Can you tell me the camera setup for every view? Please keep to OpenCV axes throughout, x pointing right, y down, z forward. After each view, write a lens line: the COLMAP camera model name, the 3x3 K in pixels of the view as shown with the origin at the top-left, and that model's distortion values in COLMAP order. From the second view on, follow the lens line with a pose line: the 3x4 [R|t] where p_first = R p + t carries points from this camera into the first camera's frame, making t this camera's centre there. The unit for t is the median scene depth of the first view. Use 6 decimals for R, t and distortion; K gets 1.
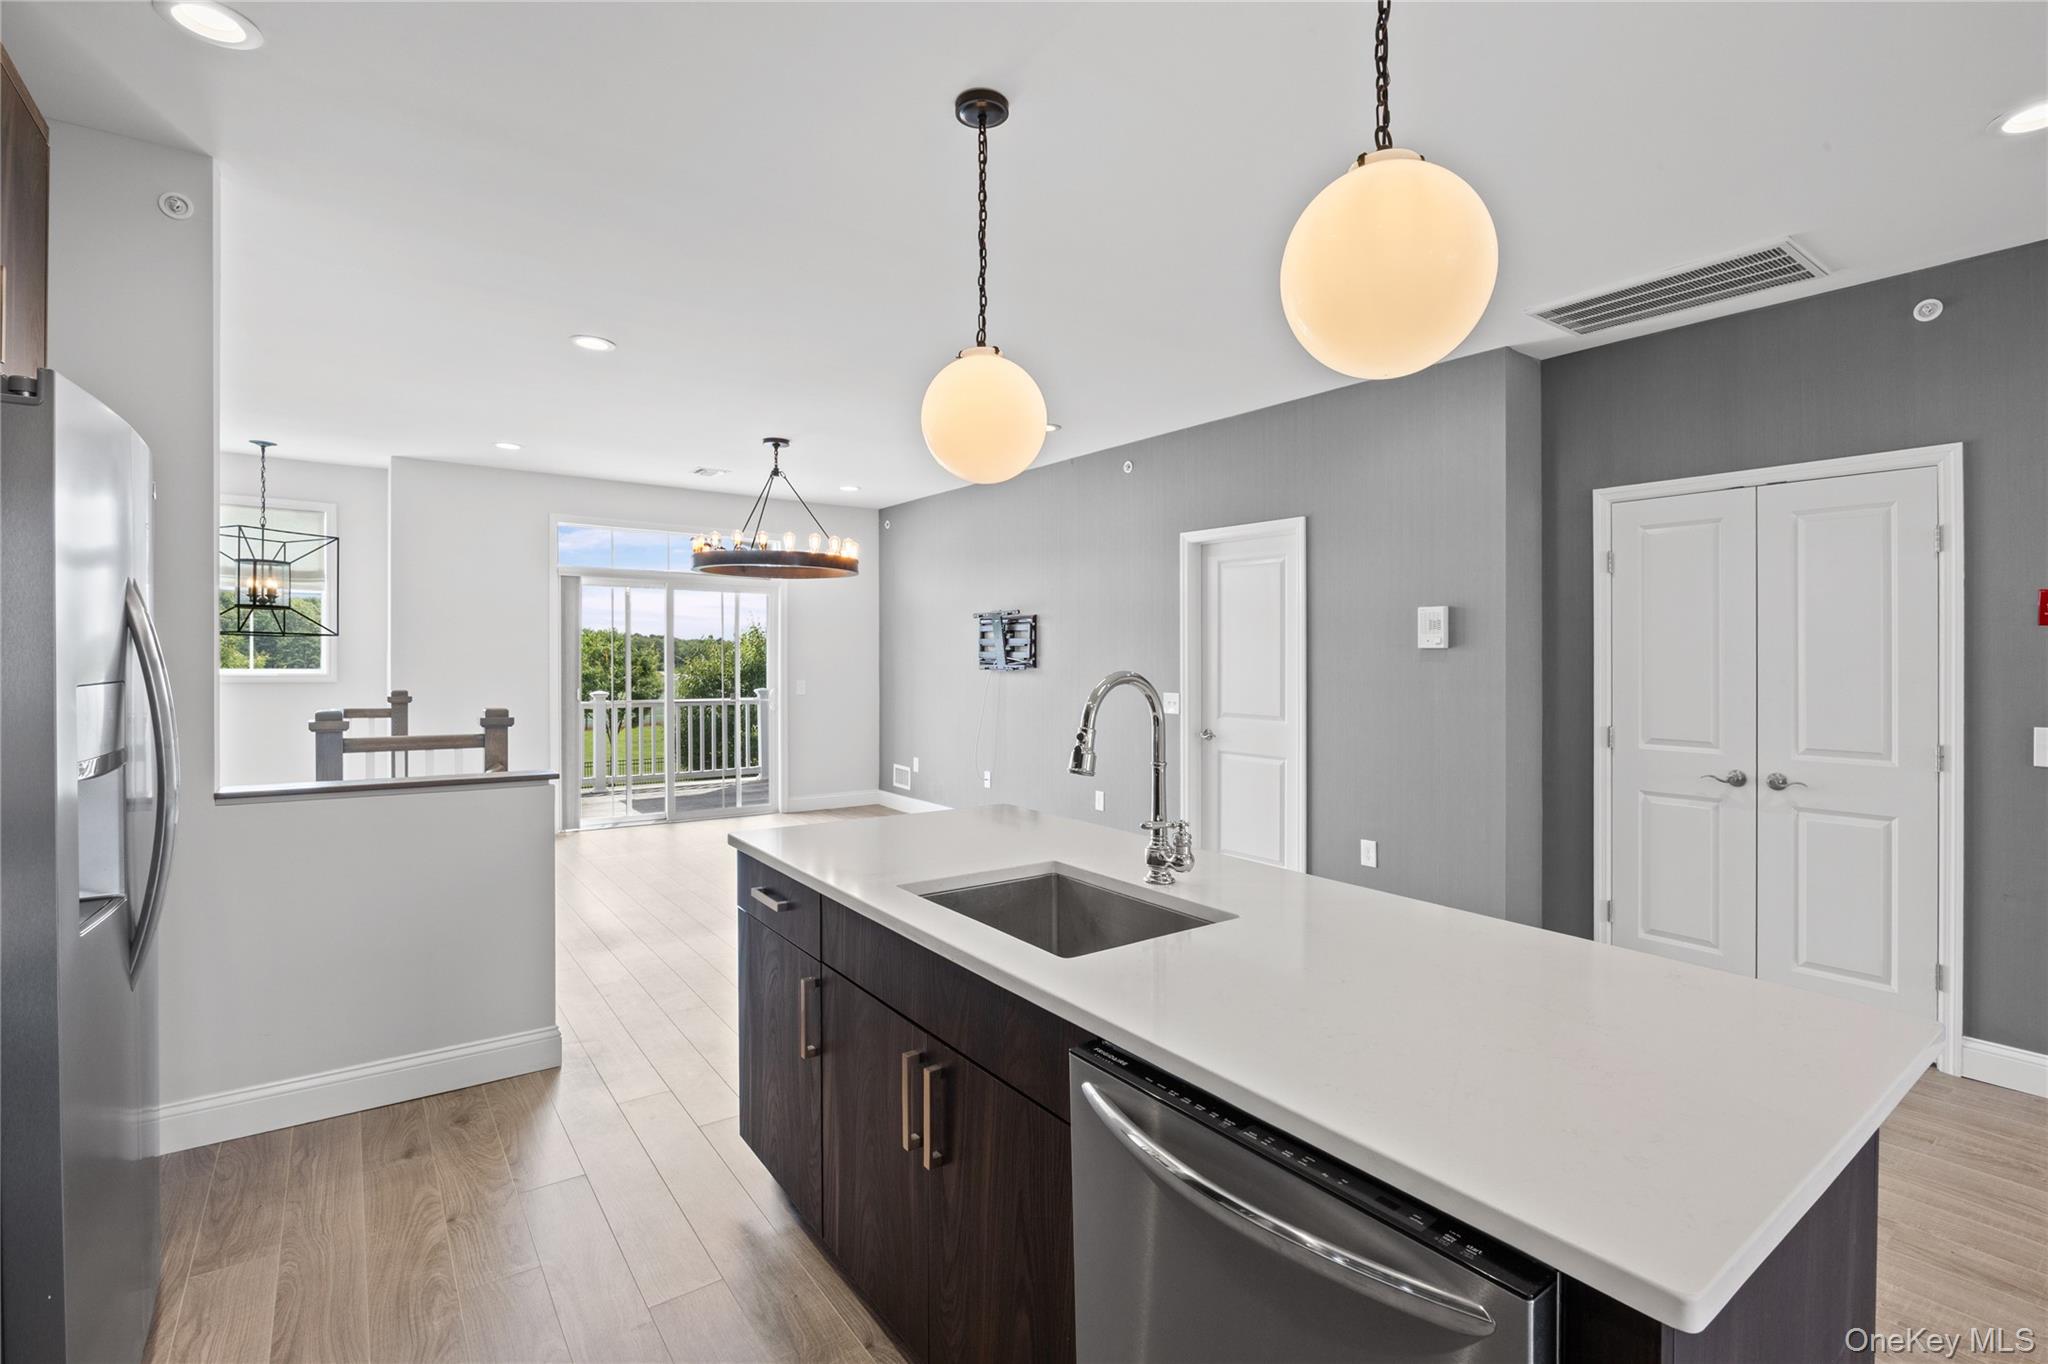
lens RADIAL K [[923.8, 0, 1015.7], [0, 923.8, 666.1], [0, 0, 1]] dist [-0.021916, 0.003501]
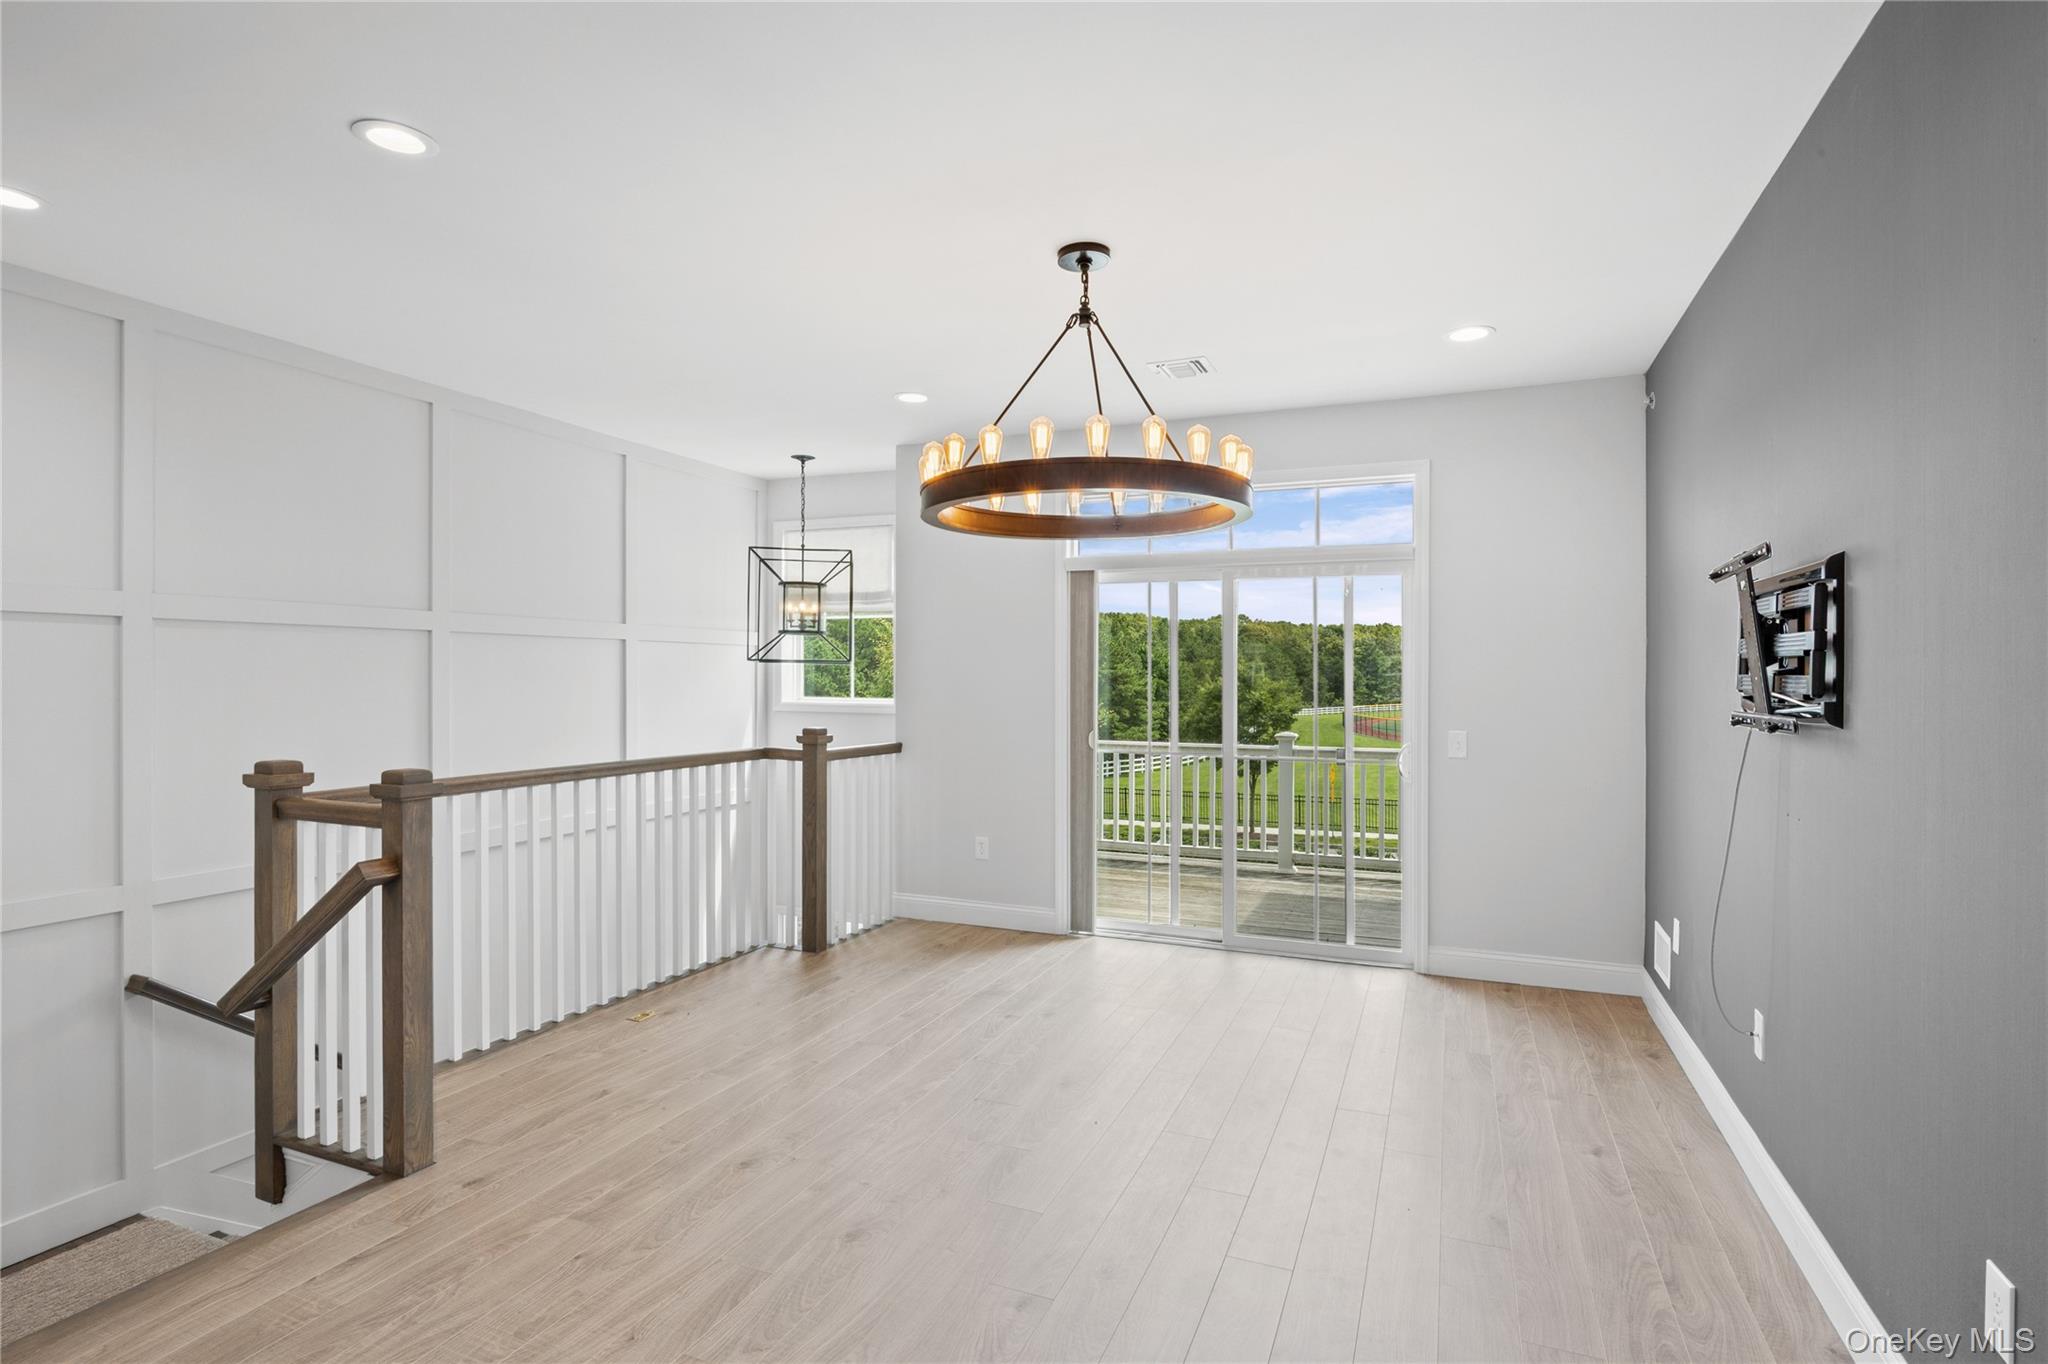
lens RADIAL K [[1007.3, 0, 1020.5], [0, 1007.3, 684.2], [0, 0, 1]] dist [-0.011103, 0.001684]
pose [[0.520986, 0.001032, -0.853564, 0.165512], [-0.008612, 0.999955, -0.004047, -0.009380], [0.853522, 0.009459, 0.520972, 0.622677]]
